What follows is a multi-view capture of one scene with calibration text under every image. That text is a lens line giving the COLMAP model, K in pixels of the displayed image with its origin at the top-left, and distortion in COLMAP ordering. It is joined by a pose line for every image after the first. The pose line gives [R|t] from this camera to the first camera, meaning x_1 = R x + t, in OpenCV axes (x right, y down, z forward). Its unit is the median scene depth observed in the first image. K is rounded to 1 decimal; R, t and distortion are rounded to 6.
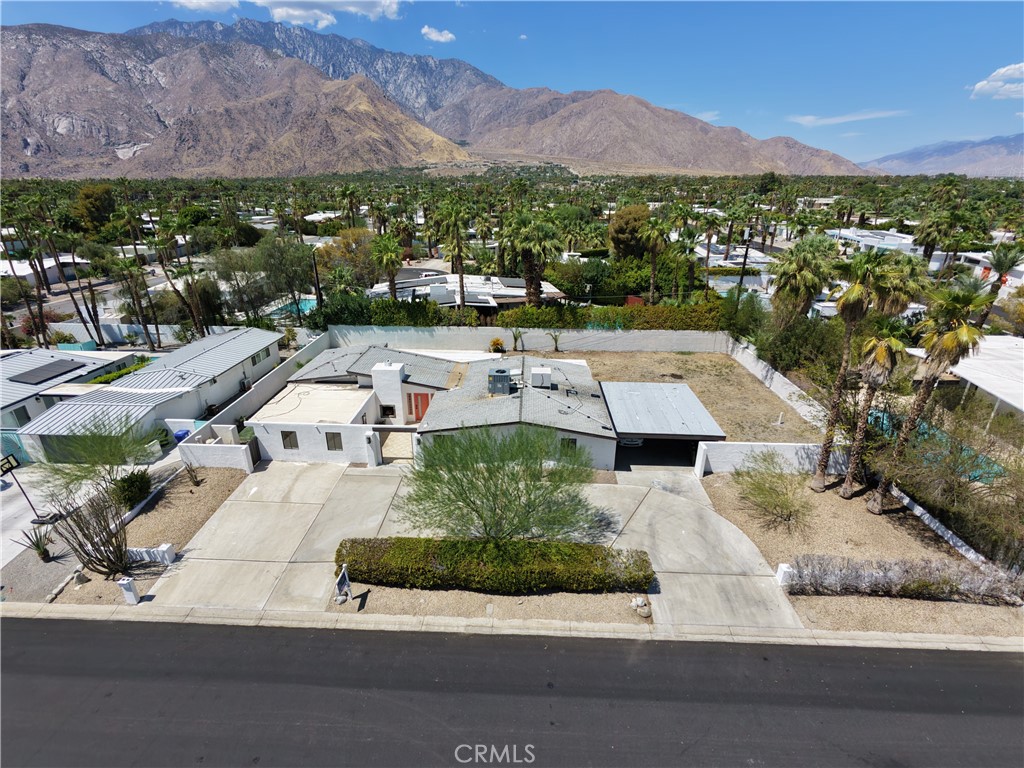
lens RADIAL K [[490.3, 0, 510.5], [0, 490.3, 383.8], [0, 0, 1]] dist [-0.000078, 0.003166]
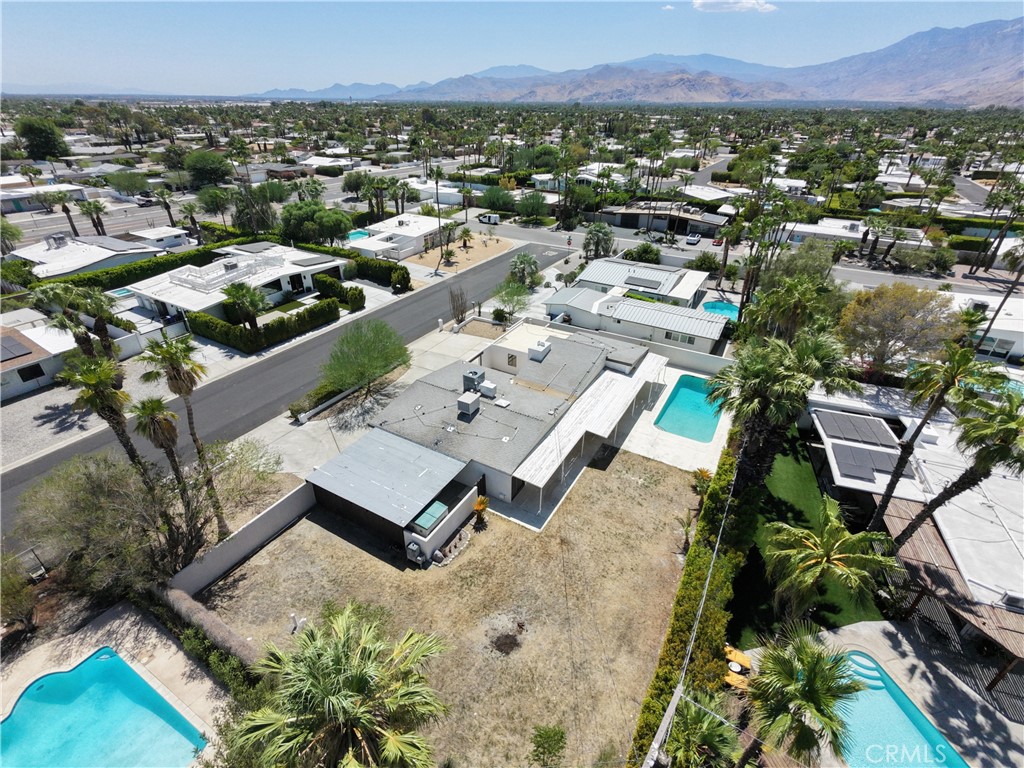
lens RADIAL K [[490.3, 0, 510.0], [0, 490.3, 382.8], [0, 0, 1]] dist [-0.000078, 0.003166]
pose [[-0.460830, 0.439052, -0.771277, 0.774506], [-0.344206, 0.712612, 0.611316, -0.684623], [0.818021, 0.547191, -0.177269, 1.153933]]
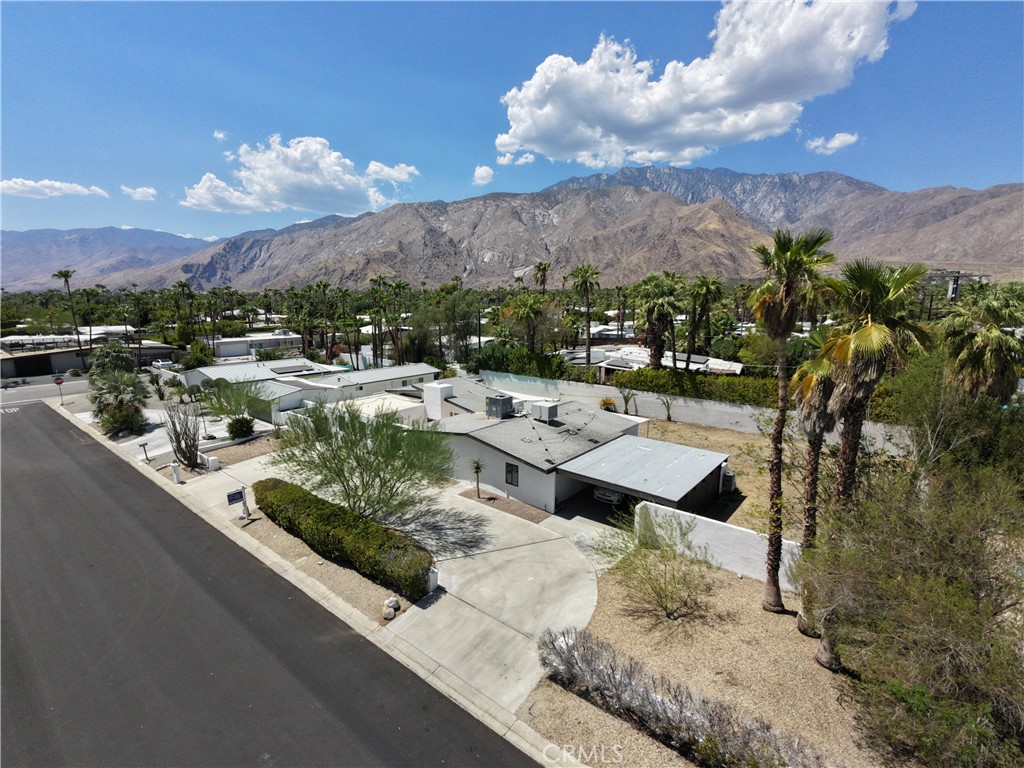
lens RADIAL K [[490.3, 0, 510.6], [0, 490.3, 386.0], [0, 0, 1]] dist [-0.000078, 0.003166]
pose [[0.801673, 0.108060, -0.587914, 0.526254], [-0.225171, 0.965668, -0.129548, 0.072359], [0.553731, 0.236236, 0.798482, 0.174109]]
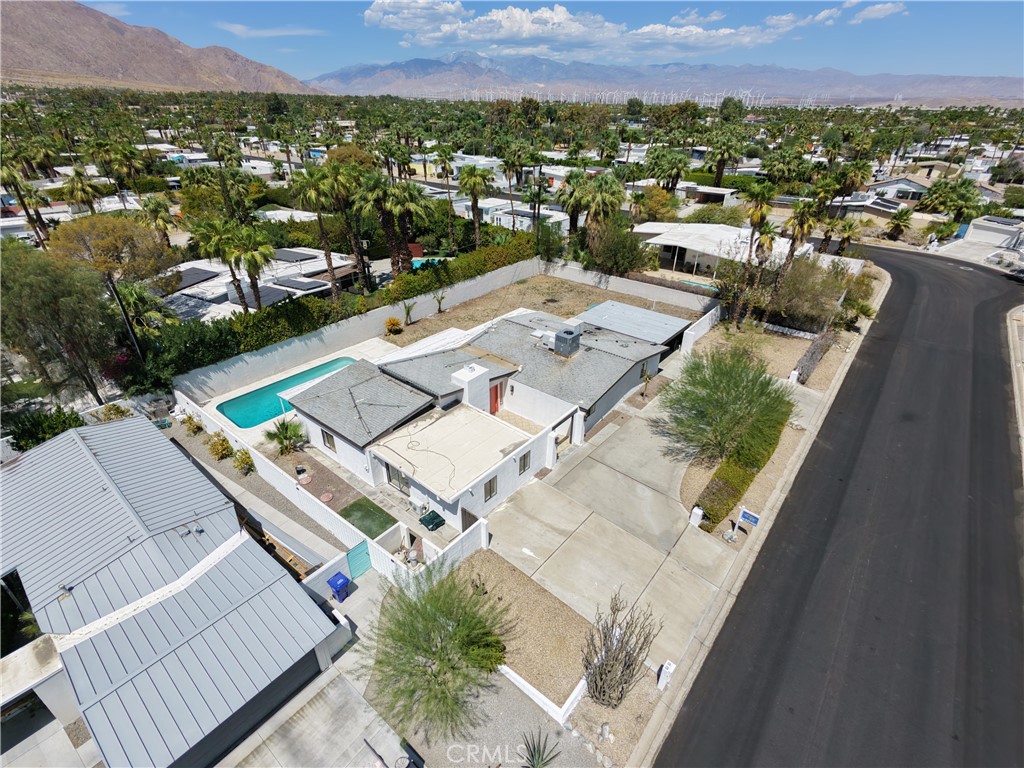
lens RADIAL K [[490.3, 0, 510.1], [0, 490.3, 383.6], [0, 0, 1]] dist [-0.000078, 0.003166]
pose [[0.604352, -0.391050, 0.694146, -0.779423], [0.293759, 0.919243, 0.262101, -0.212757], [-0.740584, 0.045511, 0.670421, 0.343516]]
